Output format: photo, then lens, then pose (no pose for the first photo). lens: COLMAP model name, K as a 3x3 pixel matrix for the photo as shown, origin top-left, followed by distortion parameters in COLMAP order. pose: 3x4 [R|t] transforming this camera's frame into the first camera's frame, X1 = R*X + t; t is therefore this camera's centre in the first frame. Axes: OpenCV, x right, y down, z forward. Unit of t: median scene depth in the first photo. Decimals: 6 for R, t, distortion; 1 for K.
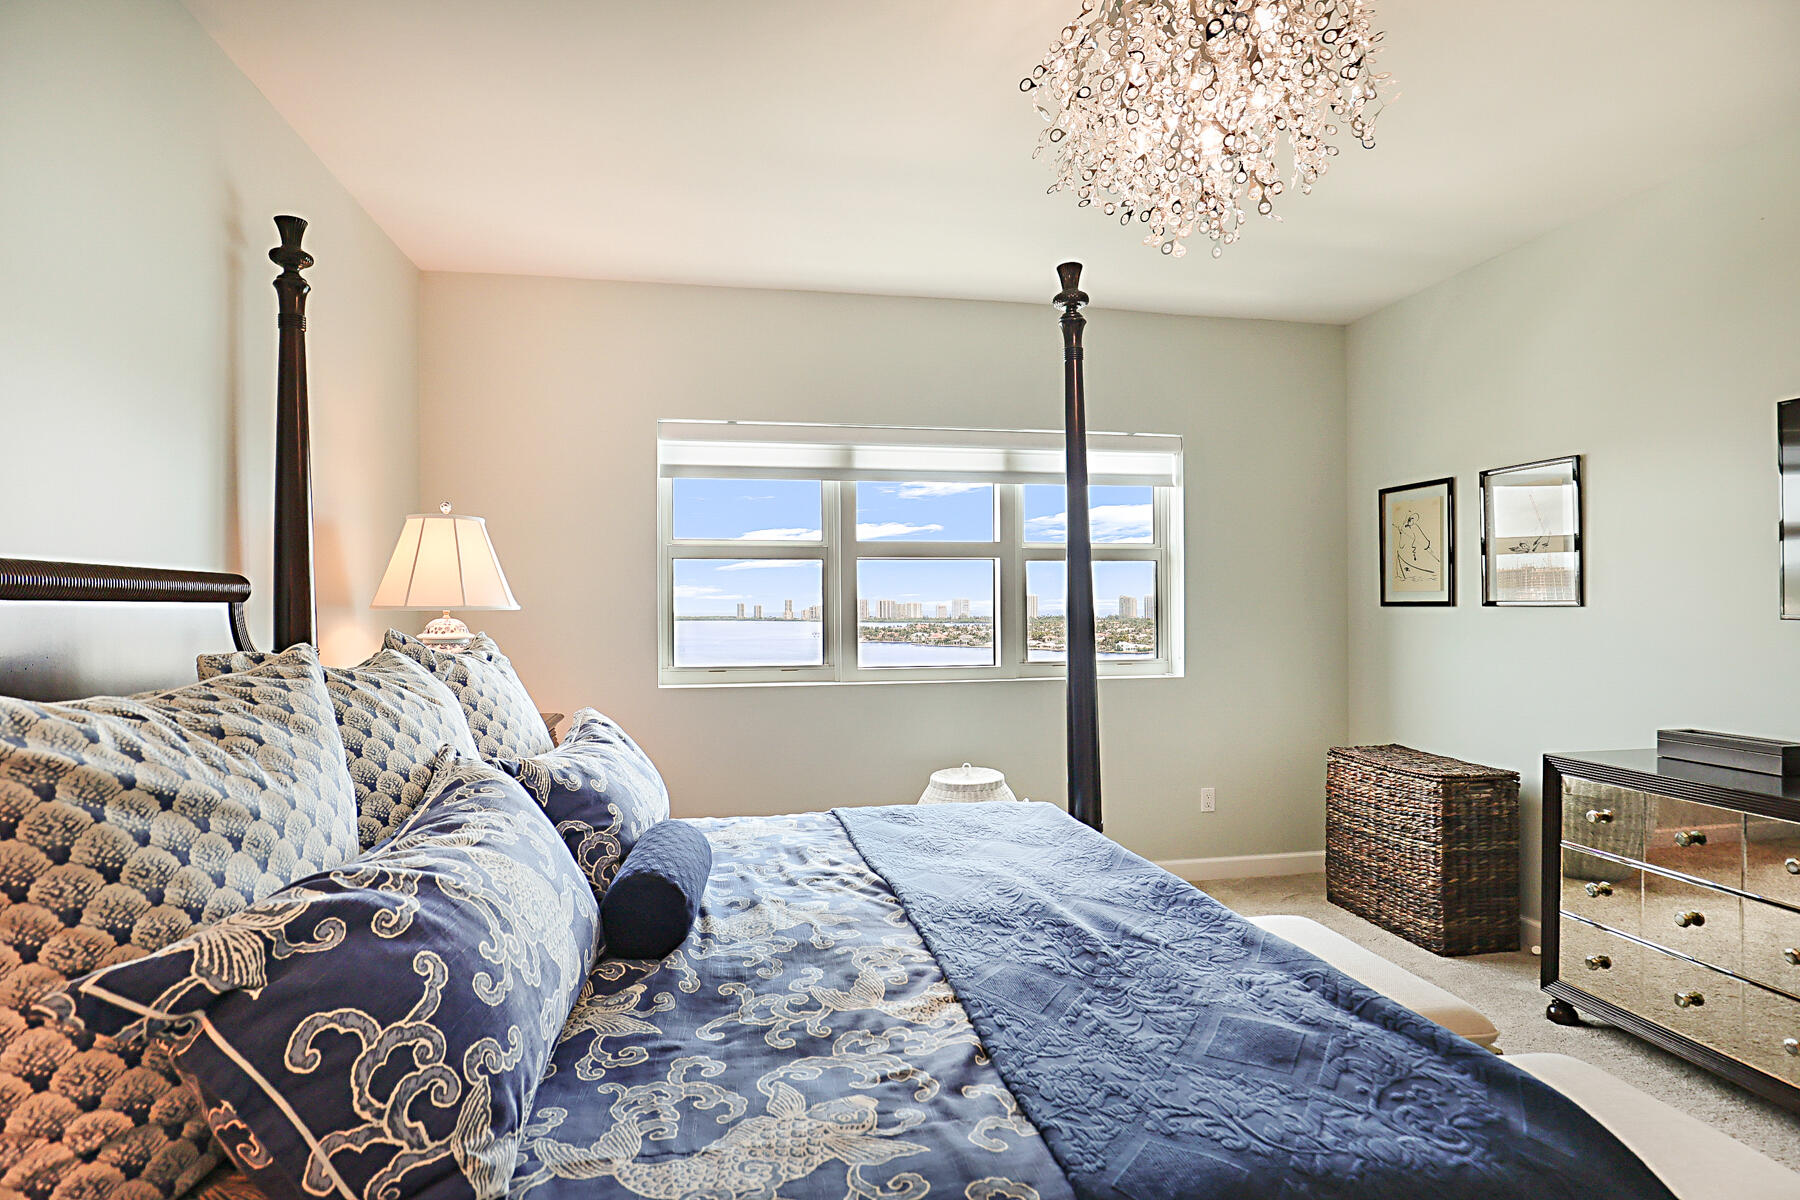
lens RADIAL K [[920.4, 0, 897.1], [0, 920.4, 602.9], [0, 0, 1]] dist [-0.019549, 0.001363]
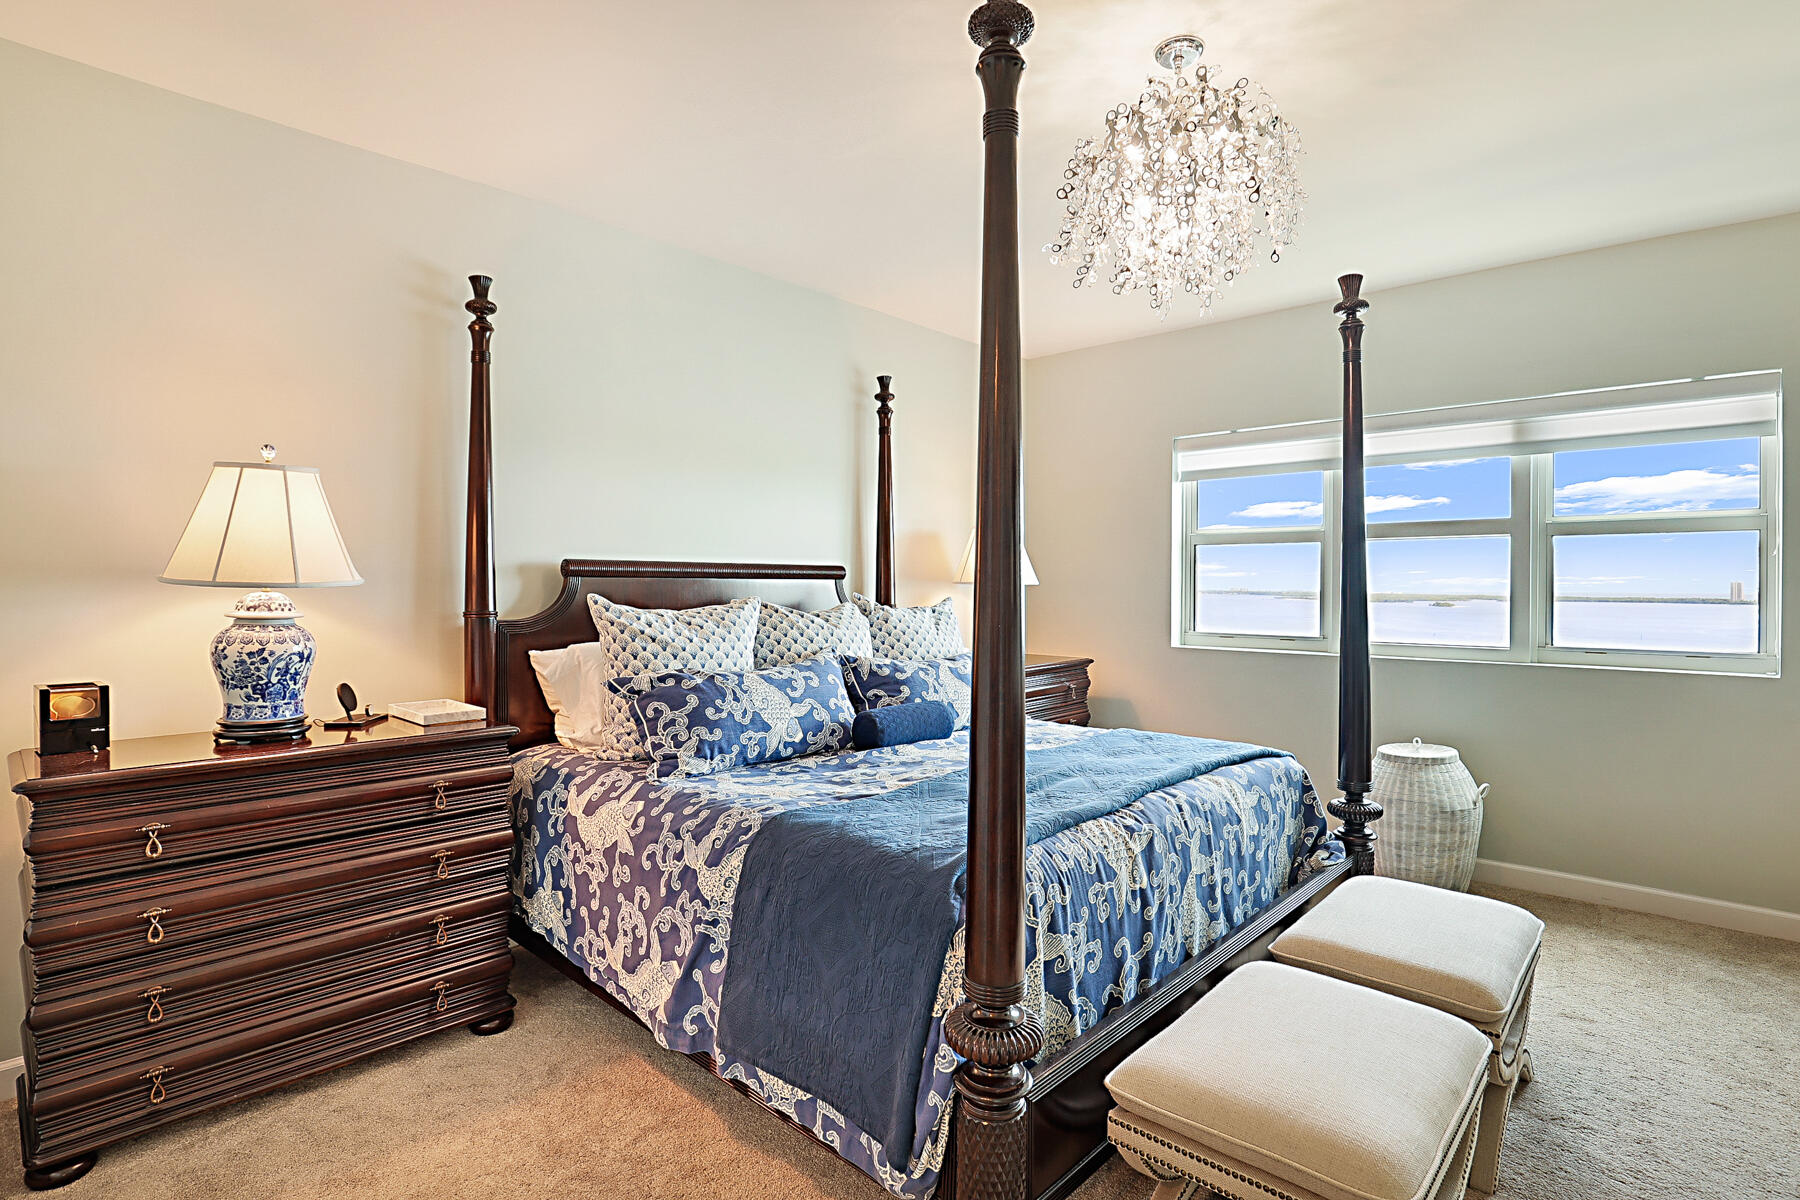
lens RADIAL K [[869.4, 0, 894.0], [0, 869.4, 591.6], [0, 0, 1]] dist [-0.029816, 0.000533]
pose [[0.606034, 0.012983, -0.795333, 0.784022], [-0.002586, 0.999894, 0.014351, -0.001702], [0.795434, -0.006640, 0.606003, -0.076816]]
